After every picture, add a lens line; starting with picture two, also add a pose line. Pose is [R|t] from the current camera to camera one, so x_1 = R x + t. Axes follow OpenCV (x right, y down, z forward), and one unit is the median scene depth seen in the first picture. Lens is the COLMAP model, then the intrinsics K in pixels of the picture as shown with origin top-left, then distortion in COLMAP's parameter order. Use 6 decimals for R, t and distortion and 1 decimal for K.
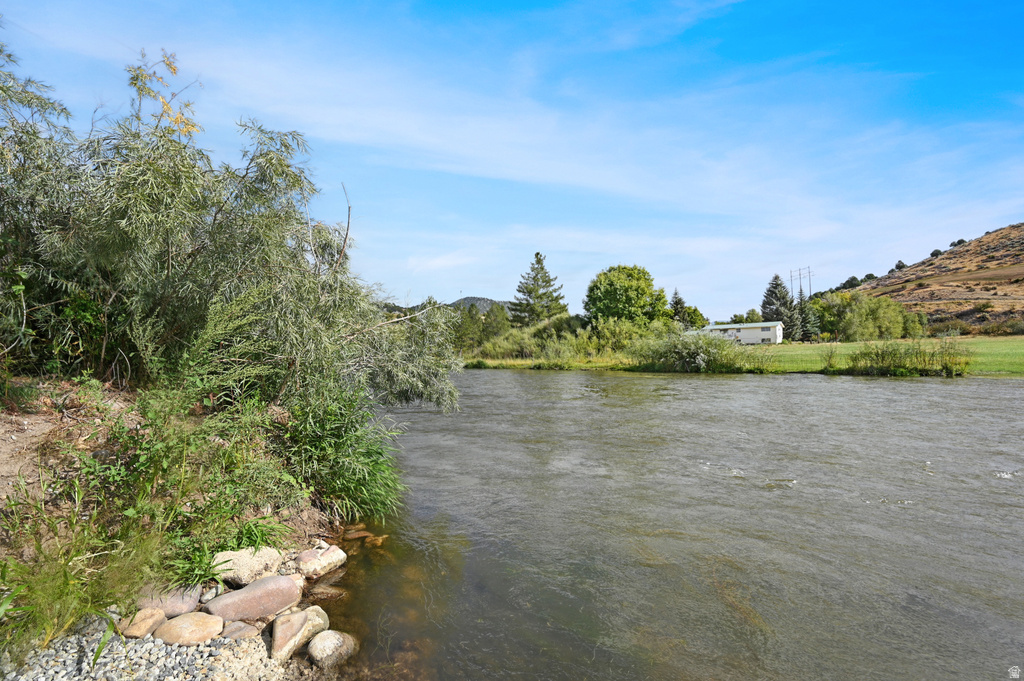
lens RADIAL K [[422.9, 0, 521.8], [0, 422.9, 346.3], [0, 0, 1]] dist [0.000235, -0.000592]
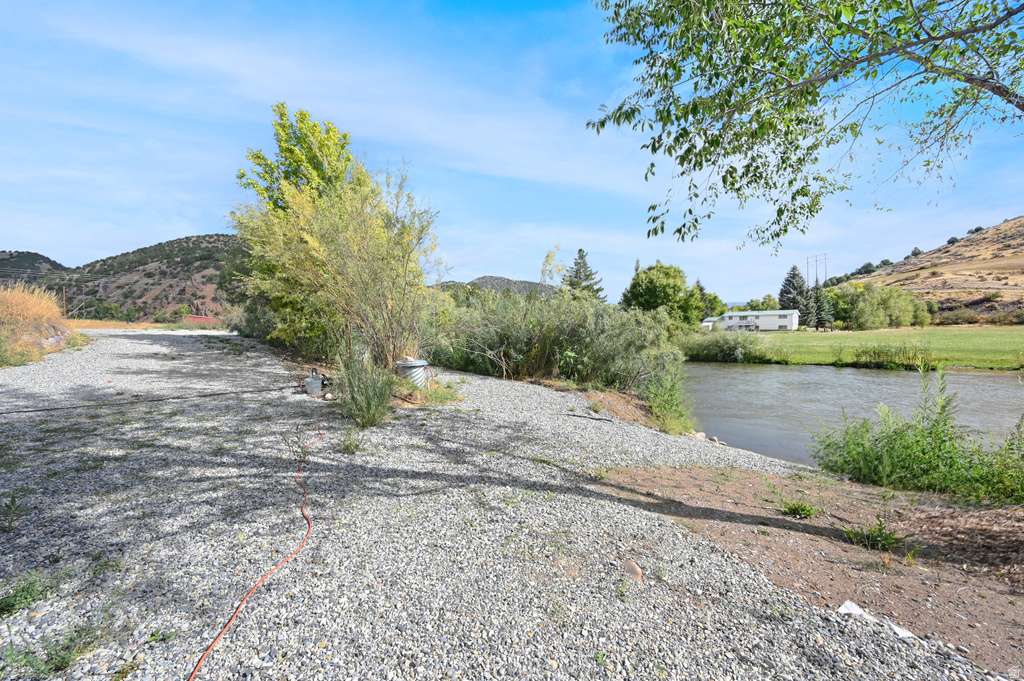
lens RADIAL K [[422.9, 0, 511.8], [0, 422.9, 336.4], [0, 0, 1]] dist [0.000235, -0.000592]
pose [[0.999290, 0.010757, -0.036109, -0.076585], [-0.009545, 0.999390, 0.033585, -0.018505], [0.036448, -0.033216, 0.998783, -0.109933]]
